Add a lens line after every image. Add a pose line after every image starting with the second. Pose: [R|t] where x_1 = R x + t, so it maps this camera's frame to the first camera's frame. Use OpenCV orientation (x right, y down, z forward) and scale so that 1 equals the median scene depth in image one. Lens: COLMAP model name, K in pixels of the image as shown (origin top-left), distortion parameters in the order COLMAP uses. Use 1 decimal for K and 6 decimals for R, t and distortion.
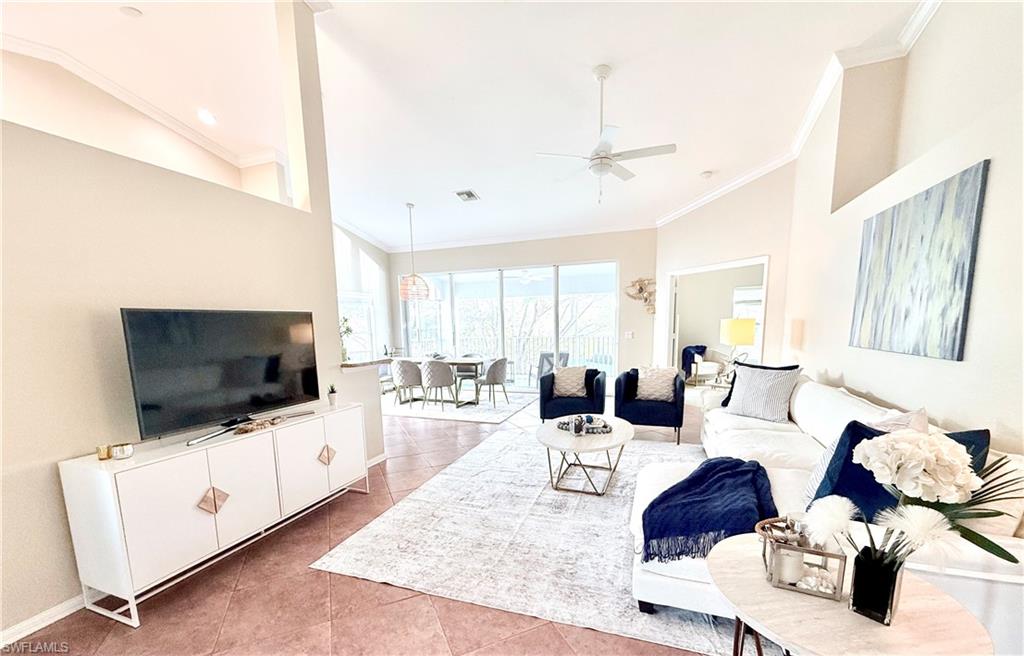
lens RADIAL K [[410.3, 0, 510.8], [0, 410.3, 384.1], [0, 0, 1]] dist [0.004710, 0.000444]
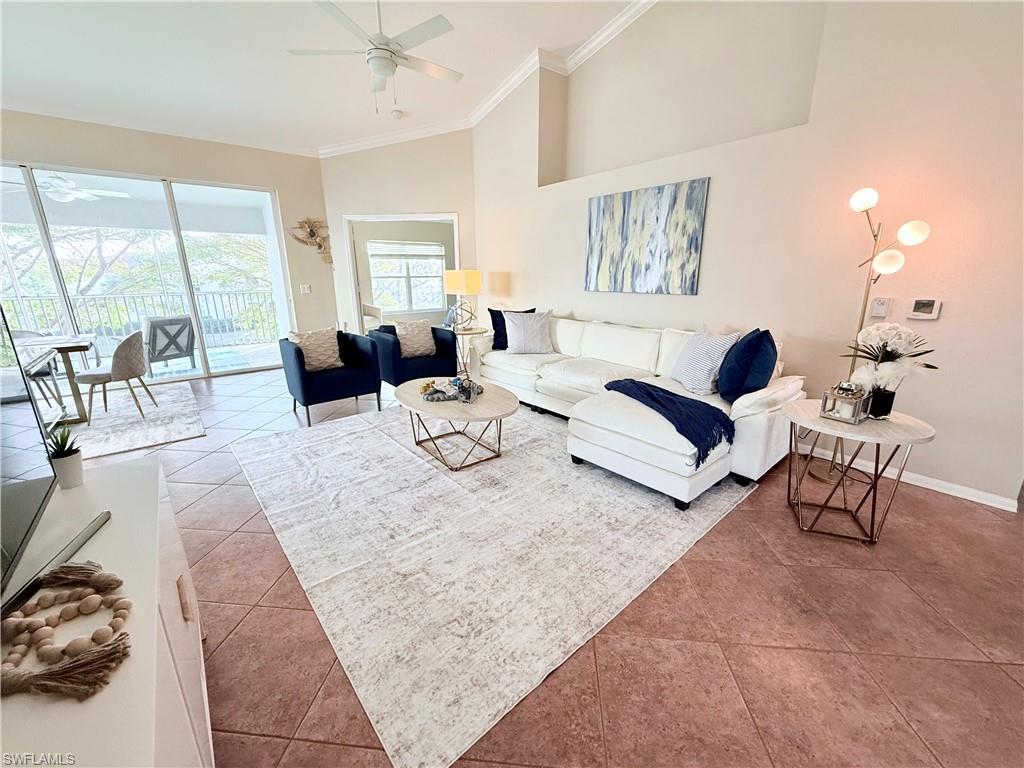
lens RADIAL K [[407.3, 0, 512.1], [0, 407.3, 387.7], [0, 0, 1]] dist [0.000515, -0.000330]
pose [[0.495317, -0.219516, 0.840520, -0.493550], [0.122521, 0.975528, 0.182575, -0.048710], [-0.860029, 0.012549, 0.510091, 0.462211]]
